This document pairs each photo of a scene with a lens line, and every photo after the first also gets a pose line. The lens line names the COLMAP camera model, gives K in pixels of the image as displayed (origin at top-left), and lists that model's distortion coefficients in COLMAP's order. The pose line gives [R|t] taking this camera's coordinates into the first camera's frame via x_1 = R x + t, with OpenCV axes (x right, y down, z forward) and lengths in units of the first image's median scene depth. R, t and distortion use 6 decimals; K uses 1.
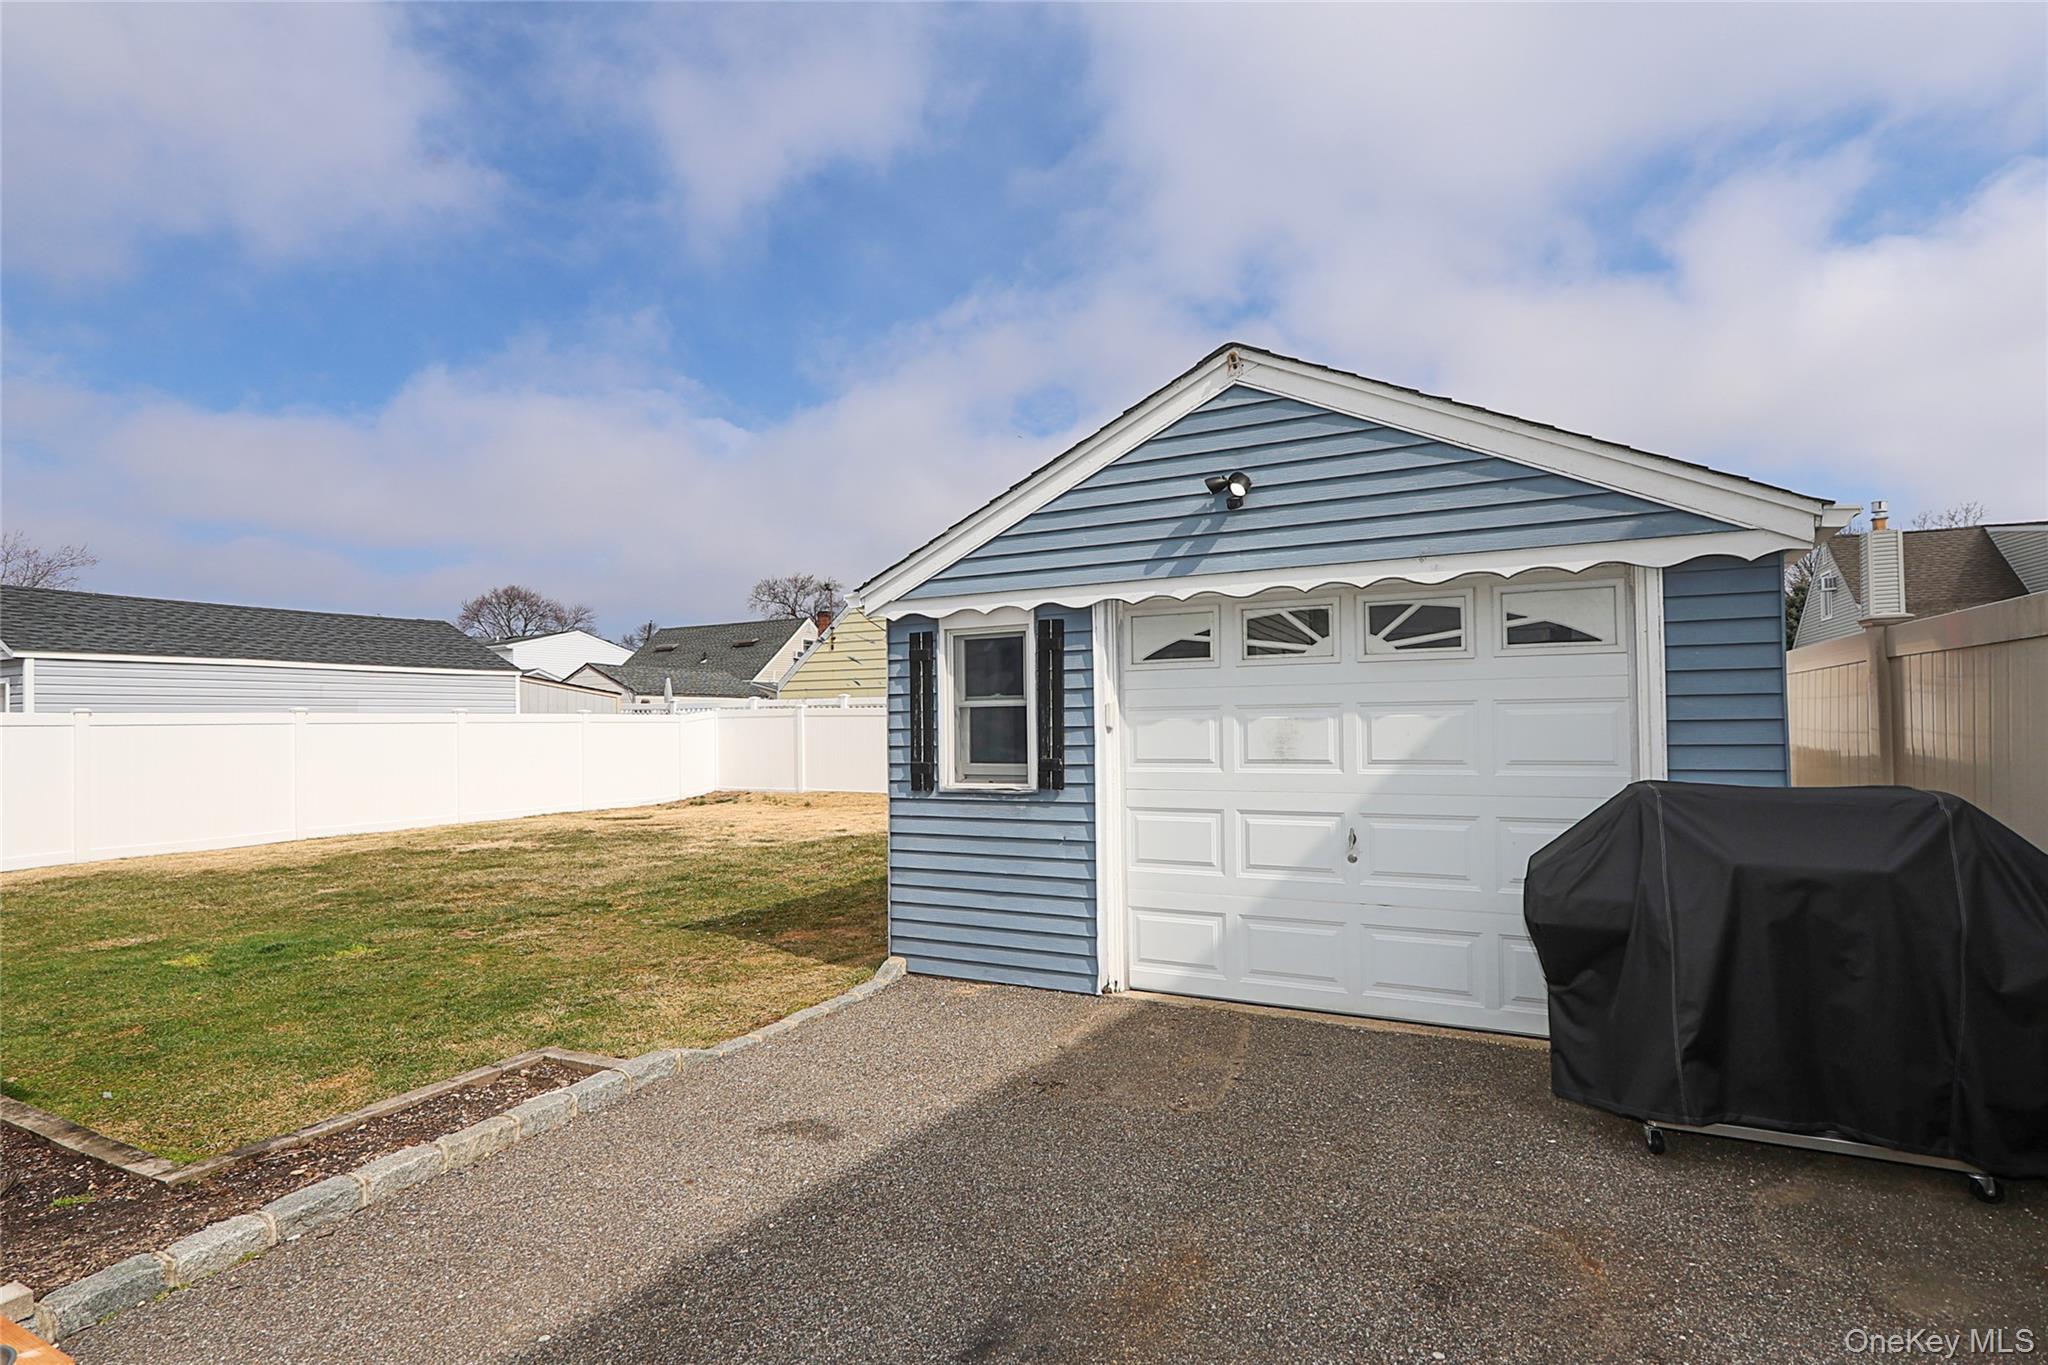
lens RADIAL K [[983.7, 0, 1024.5], [0, 983.7, 715.7], [0, 0, 1]] dist [-0.003295, -0.001776]
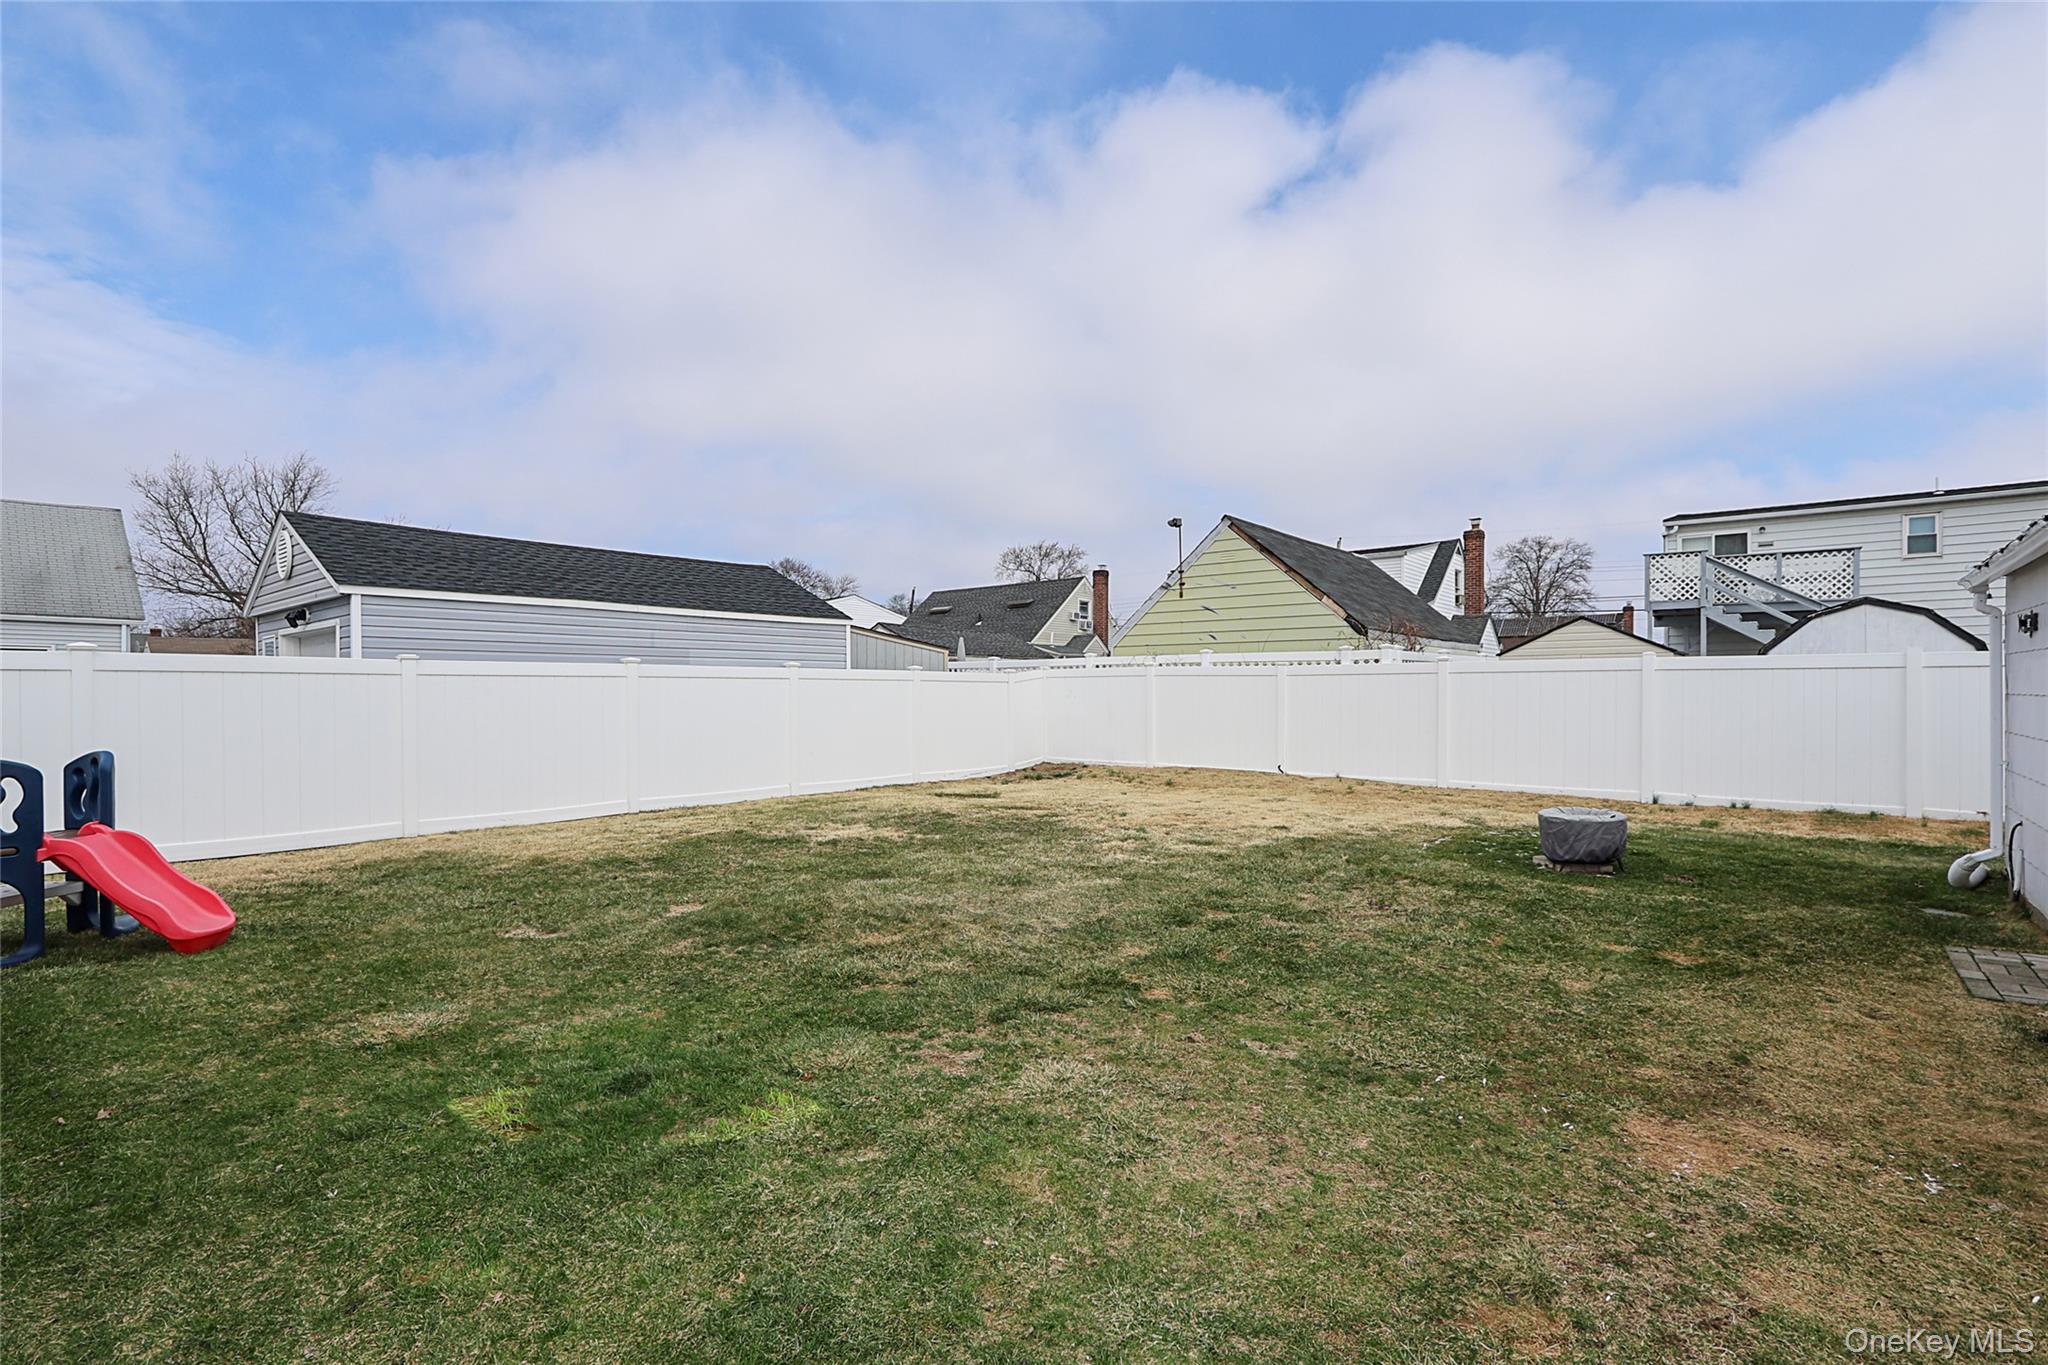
lens RADIAL K [[983.7, 0, 1024.5], [0, 983.7, 715.7], [0, 0, 1]] dist [-0.003295, -0.001776]
pose [[0.970997, 0.017328, -0.238462, -0.167752], [-0.009315, 0.999355, 0.034688, 0.007689], [0.238909, -0.031461, 0.970532, 0.208074]]
